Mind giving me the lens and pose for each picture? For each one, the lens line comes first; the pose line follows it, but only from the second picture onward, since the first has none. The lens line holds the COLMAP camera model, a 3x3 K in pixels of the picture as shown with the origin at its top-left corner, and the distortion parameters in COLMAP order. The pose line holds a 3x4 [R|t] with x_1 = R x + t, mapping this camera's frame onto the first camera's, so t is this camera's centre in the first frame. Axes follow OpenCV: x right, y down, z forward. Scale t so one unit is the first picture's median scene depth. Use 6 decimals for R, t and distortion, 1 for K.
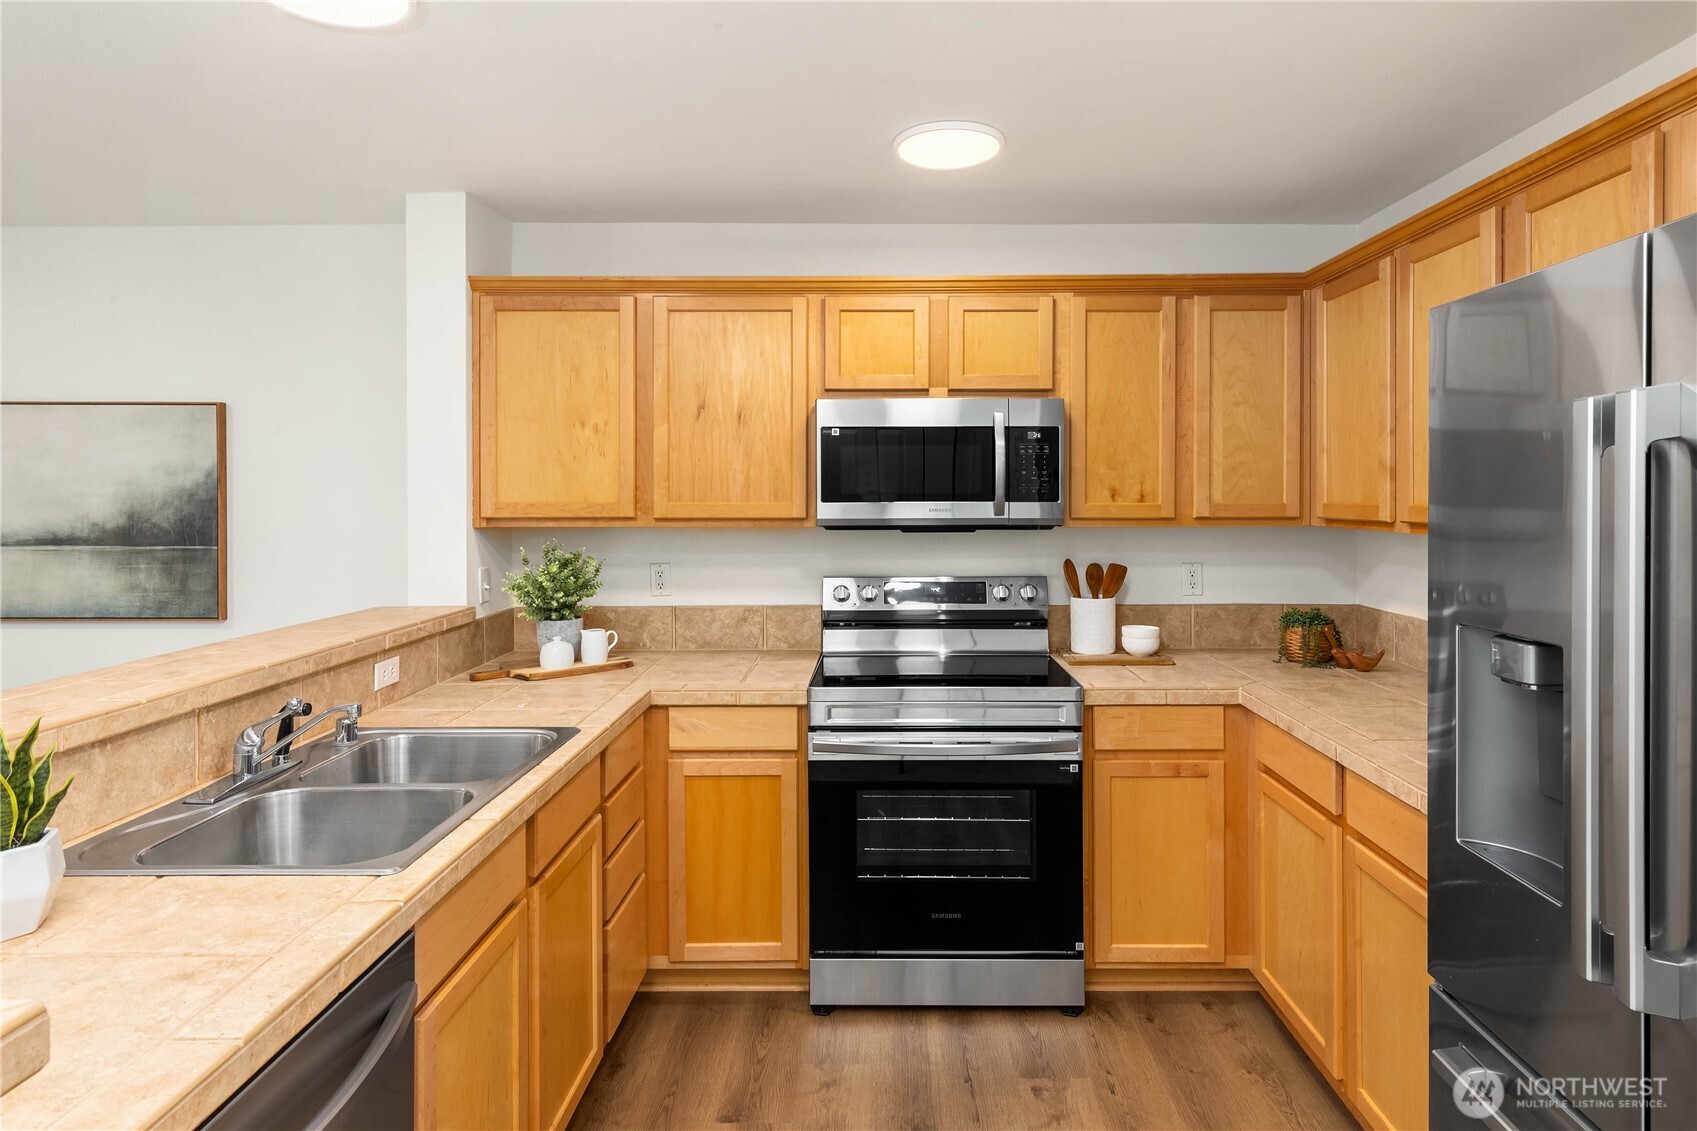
lens RADIAL K [[948.4, 0, 855.8], [0, 948.4, 492.6], [0, 0, 1]] dist [0.017366, -0.007194]
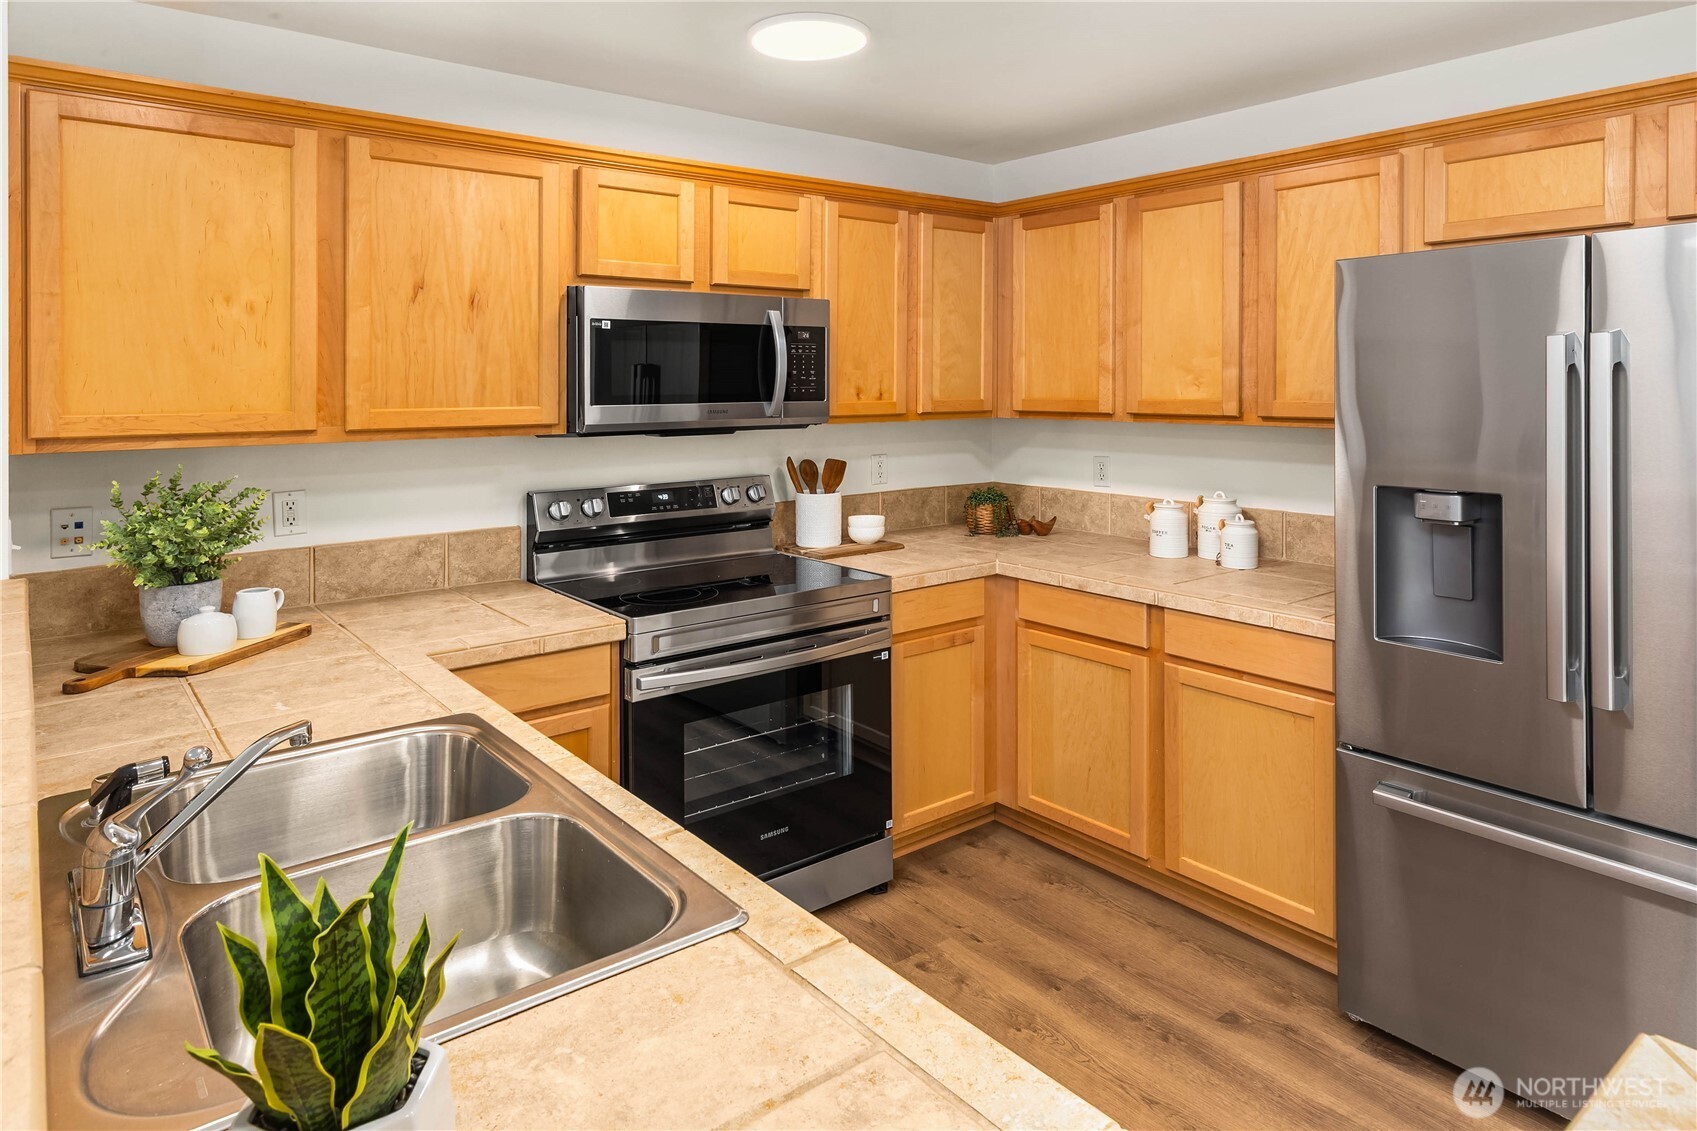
lens RADIAL K [[948.4, 0, 920.3], [0, 948.4, 388.1], [0, 0, 1]] dist [0.017366, -0.007194]
pose [[0.788476, -0.006648, 0.615029, -0.323767], [0.005628, 0.999978, 0.003593, -0.006684], [-0.615039, 0.000629, 0.788496, 0.128723]]
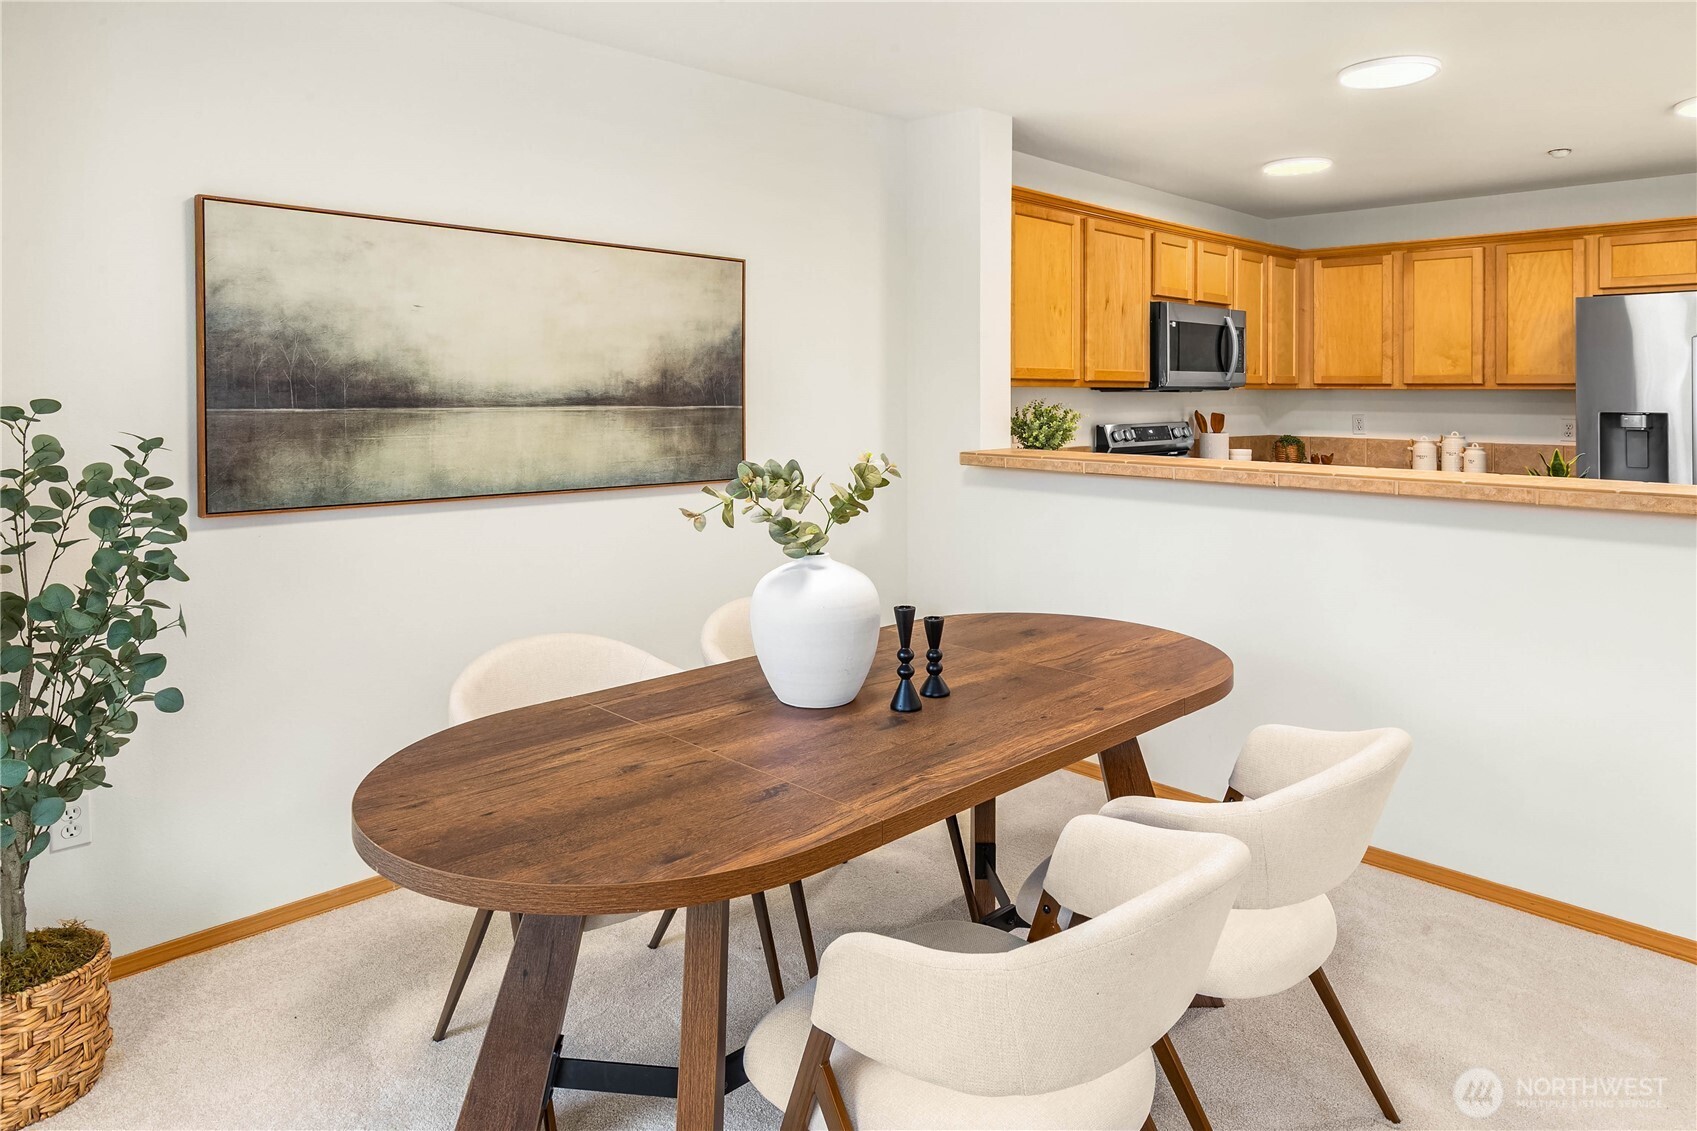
lens RADIAL K [[1118.0, 0, 872.5], [0, 1118.0, 395.7], [0, 0, 1]] dist [0.003533, -0.002079]
pose [[0.686568, 0.004134, 0.727054, -1.609182], [-0.002501, 0.999991, -0.003324, 0.056327], [-0.727061, 0.000464, 0.686573, 0.125161]]
